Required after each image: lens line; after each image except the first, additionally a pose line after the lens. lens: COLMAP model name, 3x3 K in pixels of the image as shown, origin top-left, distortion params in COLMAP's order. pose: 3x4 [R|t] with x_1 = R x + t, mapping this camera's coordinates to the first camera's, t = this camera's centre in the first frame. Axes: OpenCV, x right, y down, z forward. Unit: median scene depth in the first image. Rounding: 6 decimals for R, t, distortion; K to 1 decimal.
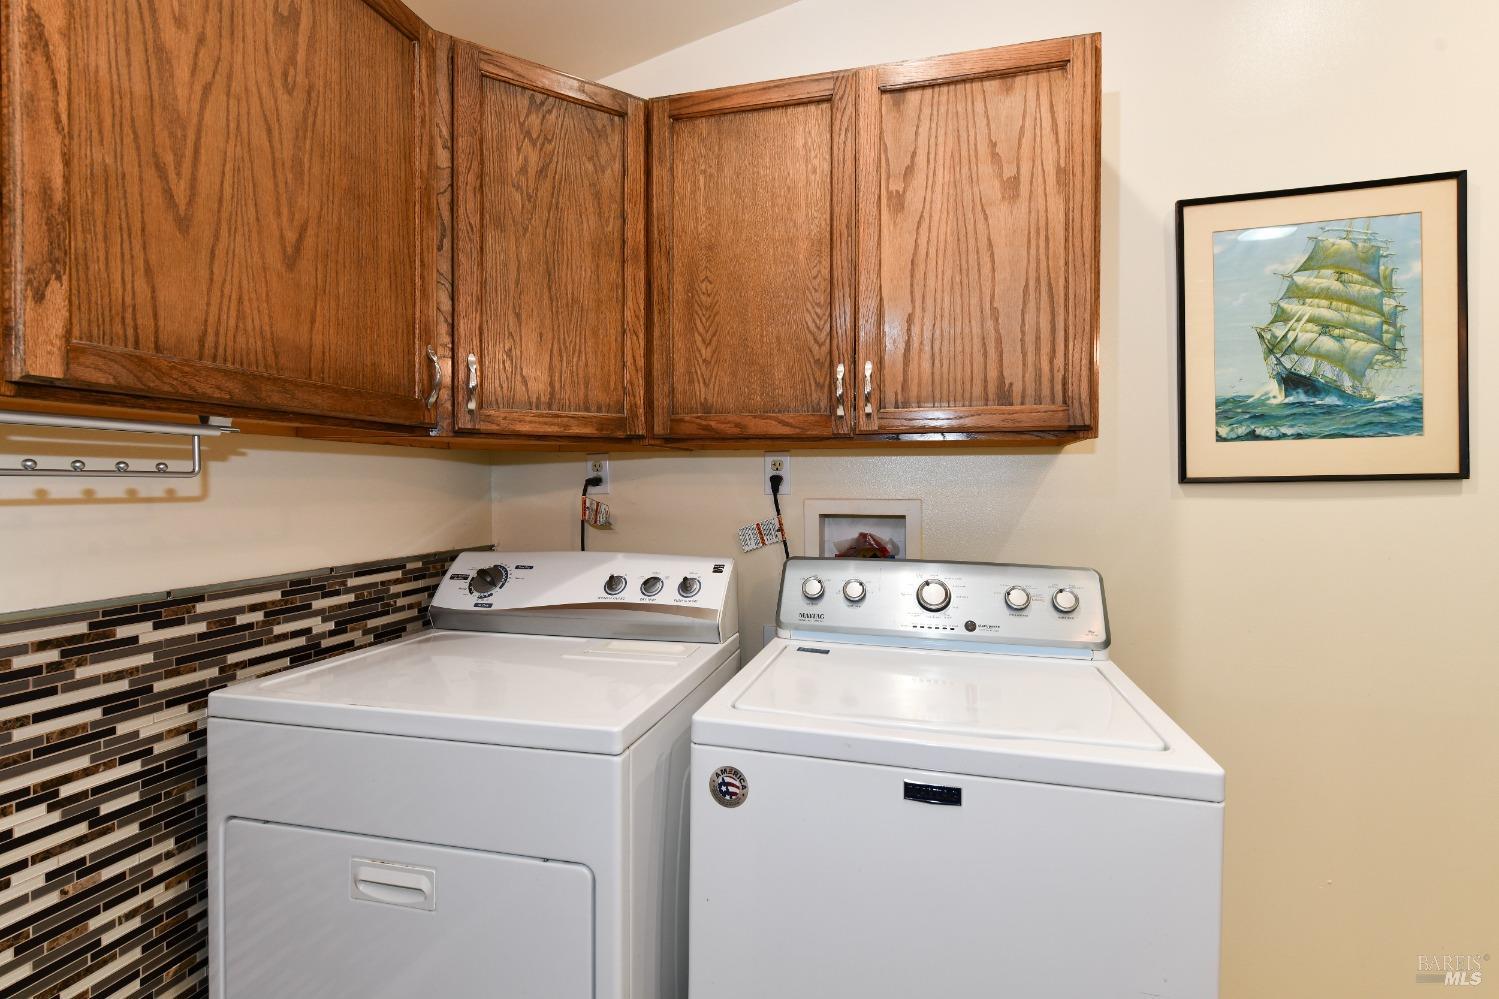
lens RADIAL K [[651.1, 0, 756.6], [0, 651.1, 484.8], [0, 0, 1]] dist [-0.001947, -0.000307]
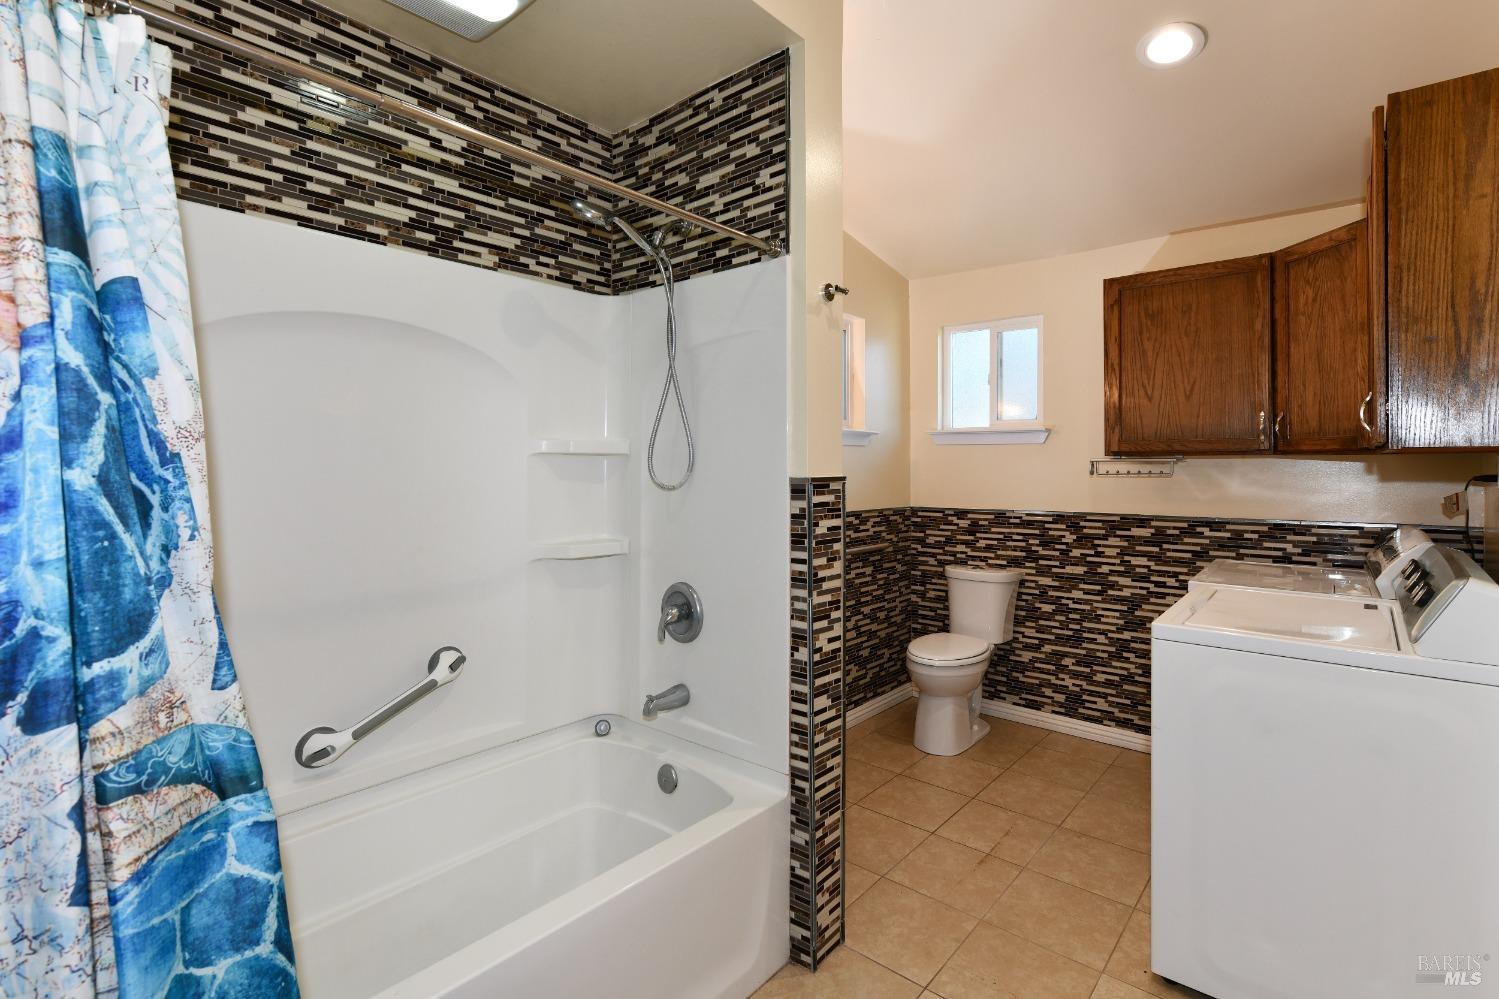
lens RADIAL K [[696.2, 0, 753.4], [0, 696.2, 489.5], [0, 0, 1]] dist [-0.000824, -0.000075]
pose [[-0.473148, 0.032269, -0.880392, 2.256335], [0.005101, 0.999413, 0.033890, -0.051264], [0.880968, 0.011544, -0.473035, 0.633860]]
